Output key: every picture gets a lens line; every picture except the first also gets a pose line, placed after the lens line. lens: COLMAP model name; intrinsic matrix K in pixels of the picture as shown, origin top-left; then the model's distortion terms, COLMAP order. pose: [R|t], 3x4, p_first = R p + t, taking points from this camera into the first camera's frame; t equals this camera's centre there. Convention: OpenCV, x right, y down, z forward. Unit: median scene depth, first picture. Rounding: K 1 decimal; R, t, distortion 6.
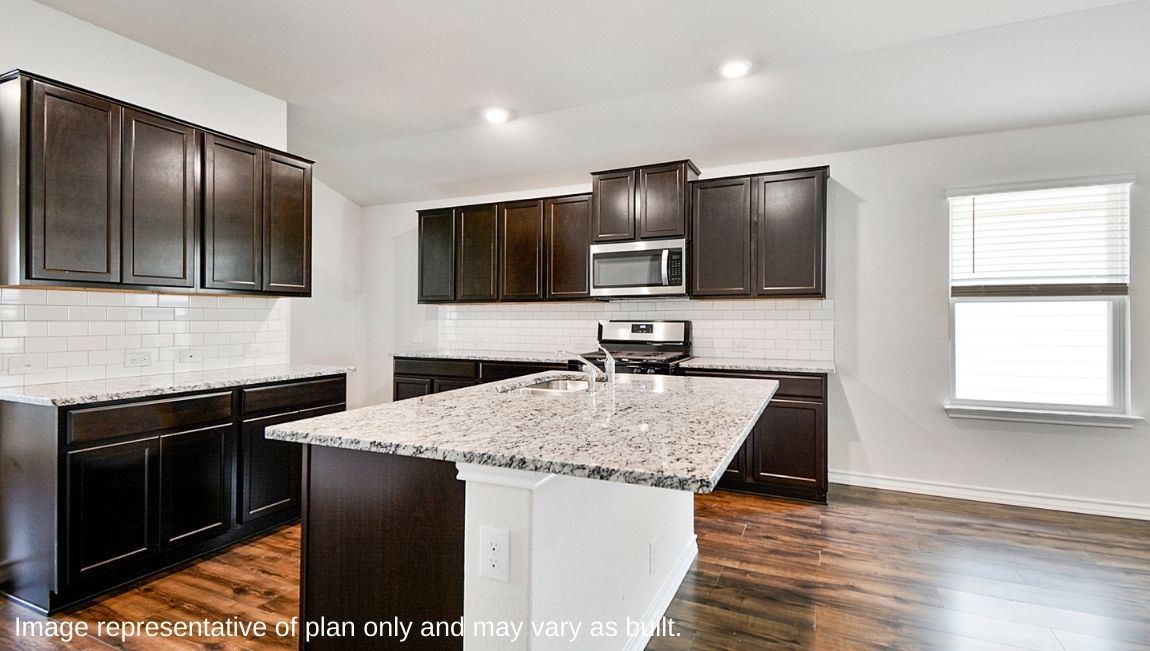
lens RADIAL K [[539.1, 0, 575.0], [0, 539.1, 325.5], [0, 0, 1]] dist [0.019059, -0.000372]
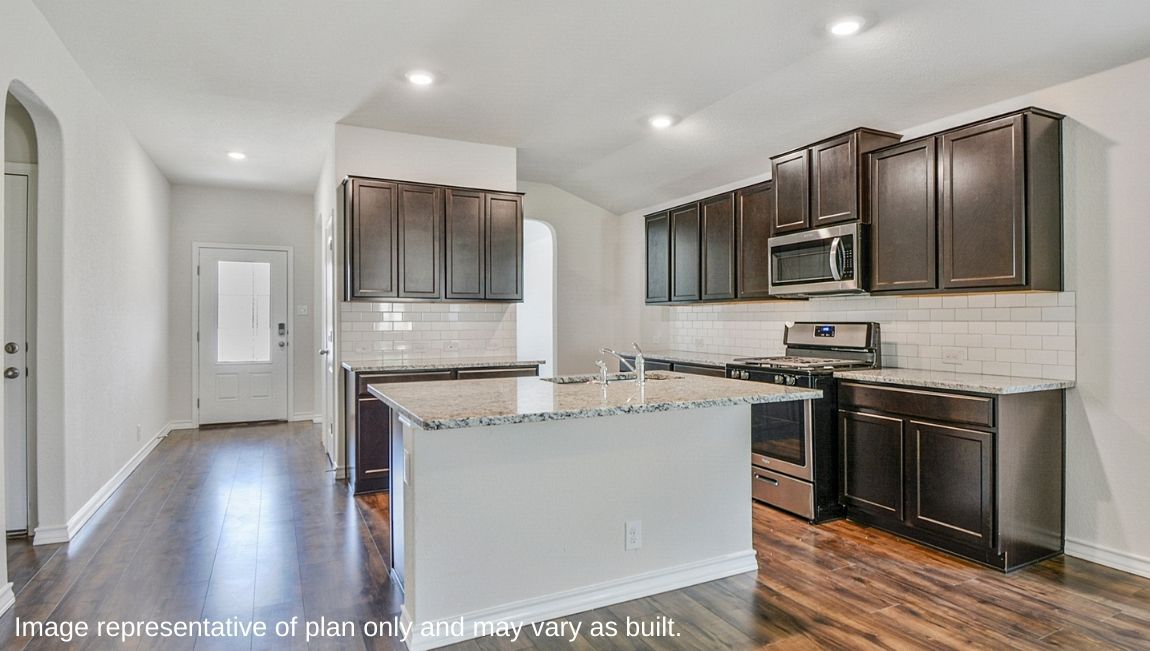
lens RADIAL K [[683.6, 0, 575.0], [0, 683.6, 325.5], [0, 0, 1]] dist [-0.002294, -0.037340]
pose [[0.740242, 0.004780, -0.672324, 0.626330], [-0.006676, 0.999978, -0.000241, -0.000698], [0.672308, 0.004667, 0.740257, -0.069819]]
